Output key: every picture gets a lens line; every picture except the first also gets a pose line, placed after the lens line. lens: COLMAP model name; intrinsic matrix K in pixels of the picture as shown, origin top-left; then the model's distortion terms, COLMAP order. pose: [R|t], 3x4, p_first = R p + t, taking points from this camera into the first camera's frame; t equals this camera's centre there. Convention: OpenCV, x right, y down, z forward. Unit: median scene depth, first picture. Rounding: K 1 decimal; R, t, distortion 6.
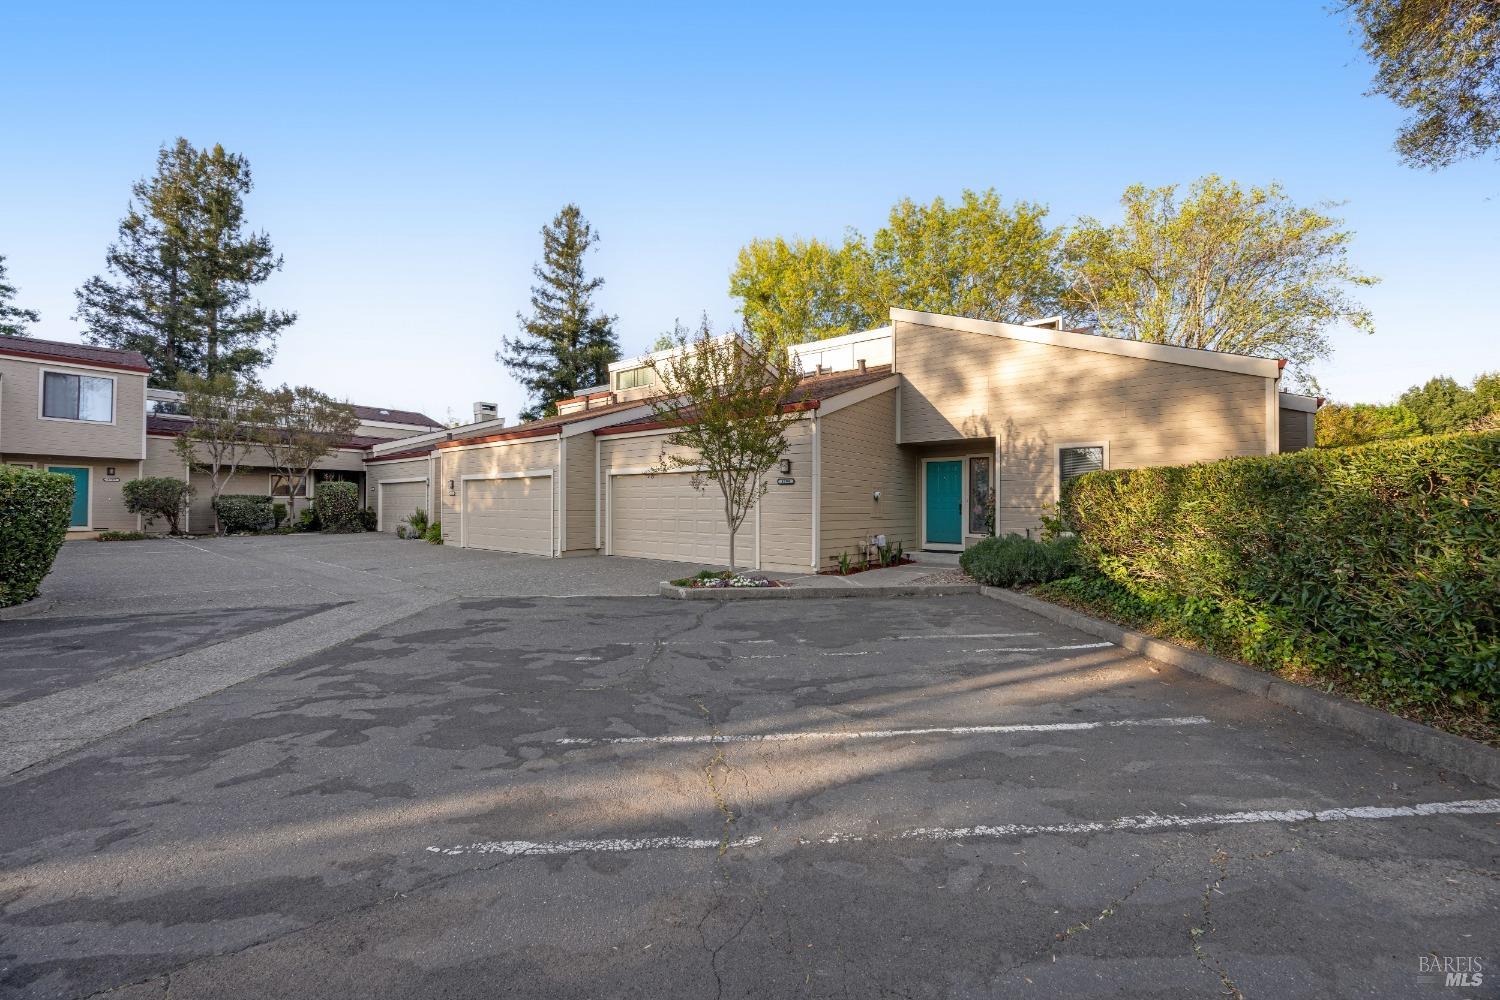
lens RADIAL K [[569.1, 0, 741.9], [0, 569.1, 497.1], [0, 0, 1]] dist [-0.004091, -0.000152]
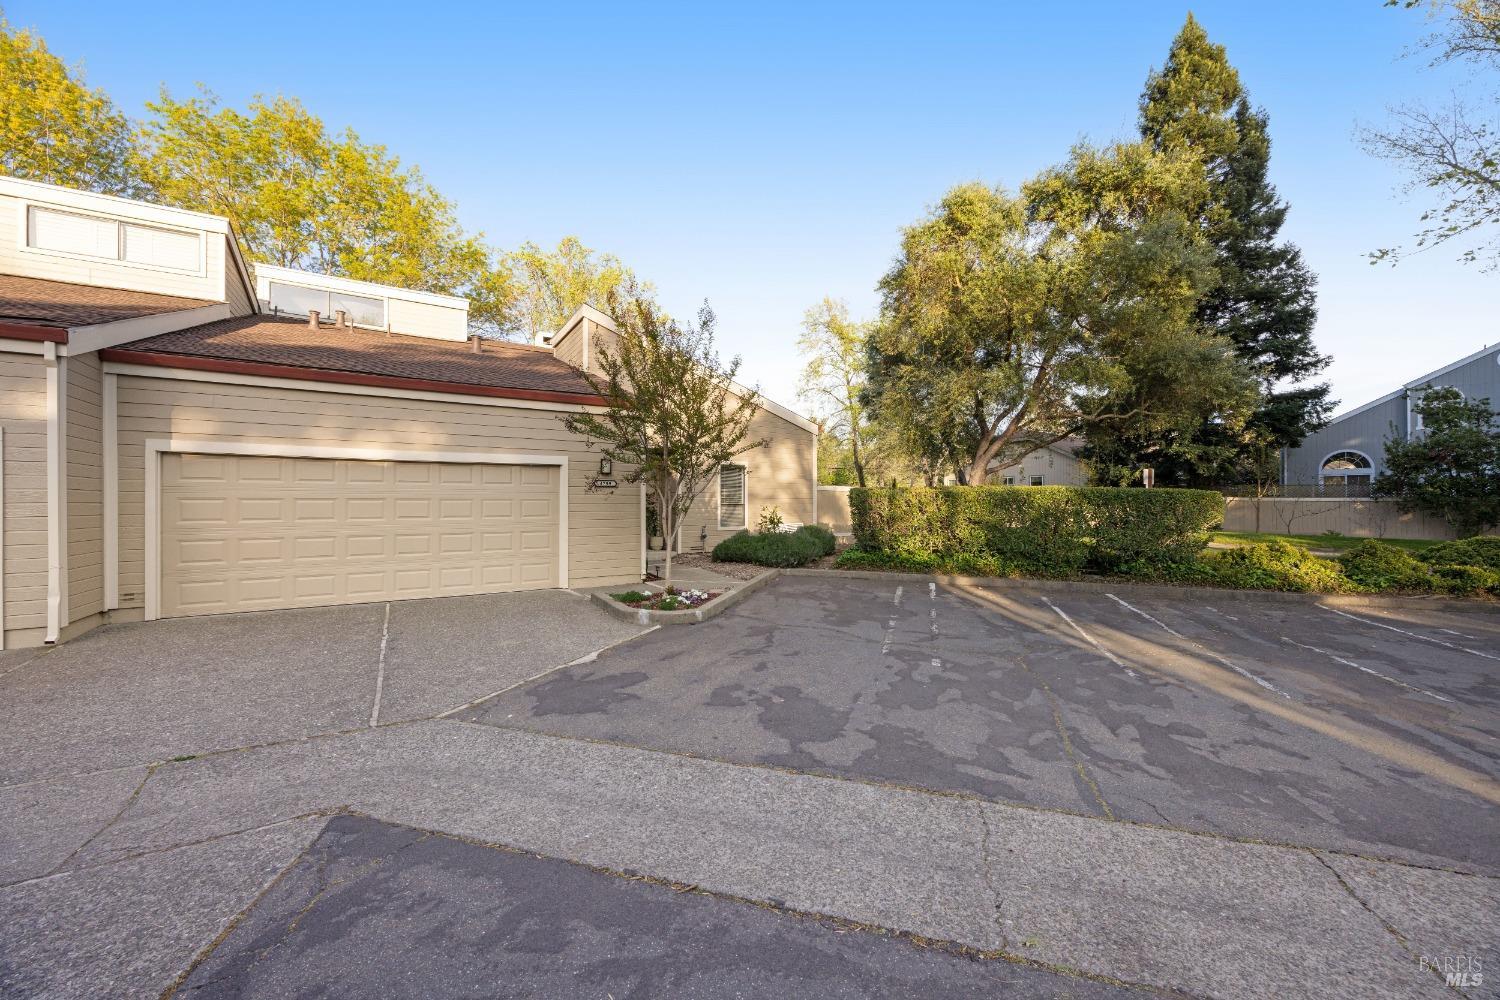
lens RADIAL K [[585.1, 0, 739.4], [0, 585.1, 497.9], [0, 0, 1]] dist [-0.002521, -0.000145]
pose [[0.322530, 0.001302, 0.946558, -0.710557], [-0.015935, 0.999865, 0.004055, -0.012577], [-0.946425, -0.016391, 0.322507, 0.497654]]
